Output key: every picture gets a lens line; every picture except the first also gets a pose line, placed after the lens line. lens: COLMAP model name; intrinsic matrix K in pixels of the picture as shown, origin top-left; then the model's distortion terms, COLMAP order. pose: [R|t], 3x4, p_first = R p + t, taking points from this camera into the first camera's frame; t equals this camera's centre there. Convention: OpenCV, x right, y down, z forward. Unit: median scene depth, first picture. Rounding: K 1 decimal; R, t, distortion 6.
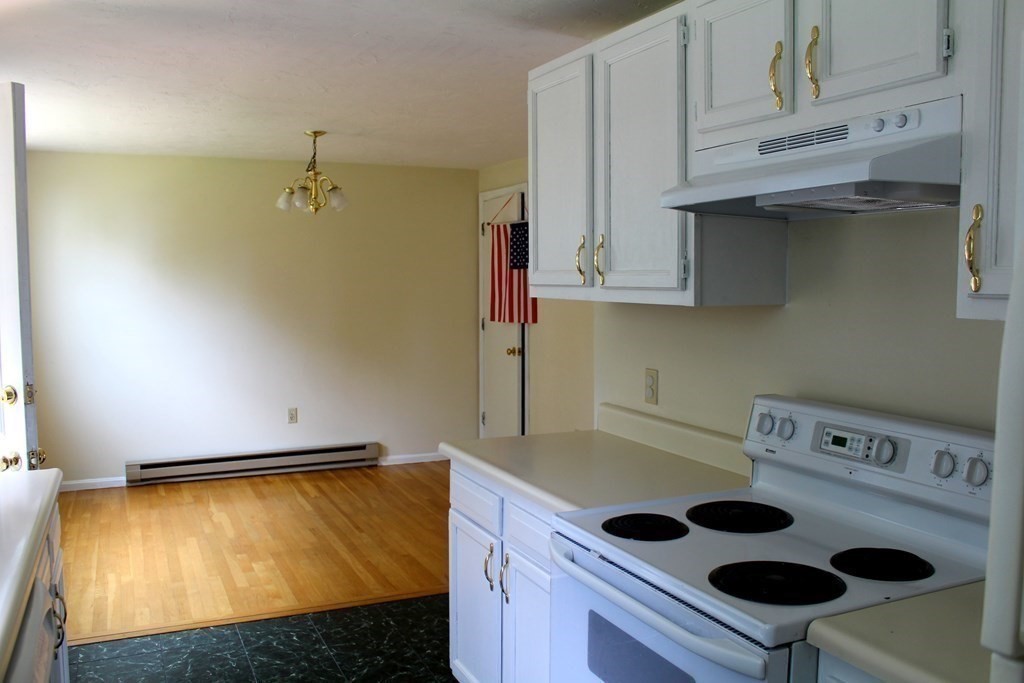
lens RADIAL K [[893.7, 0, 512.0], [0, 893.7, 341.5], [0, 0, 1]] dist [-0.173430, 0.155377]
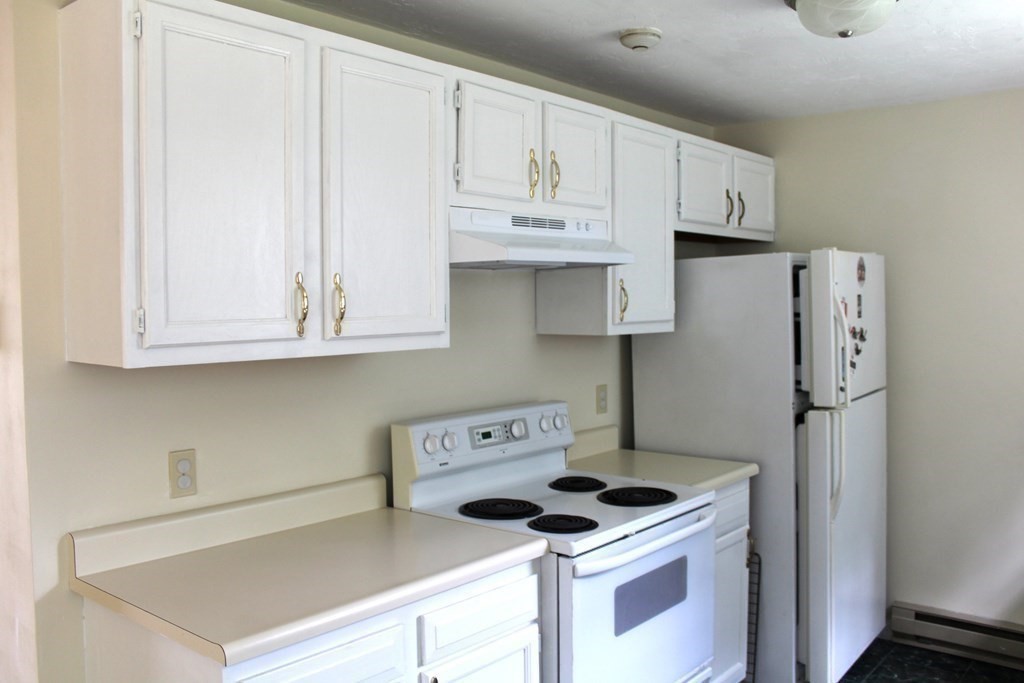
lens RADIAL K [[893.7, 0, 512.0], [0, 893.7, 341.5], [0, 0, 1]] dist [-0.173430, 0.155377]
pose [[-0.435742, -0.035343, 0.899377, -0.301509], [0.077248, 0.994073, 0.076490, -0.045973], [-0.896750, 0.102805, -0.430430, 0.517505]]
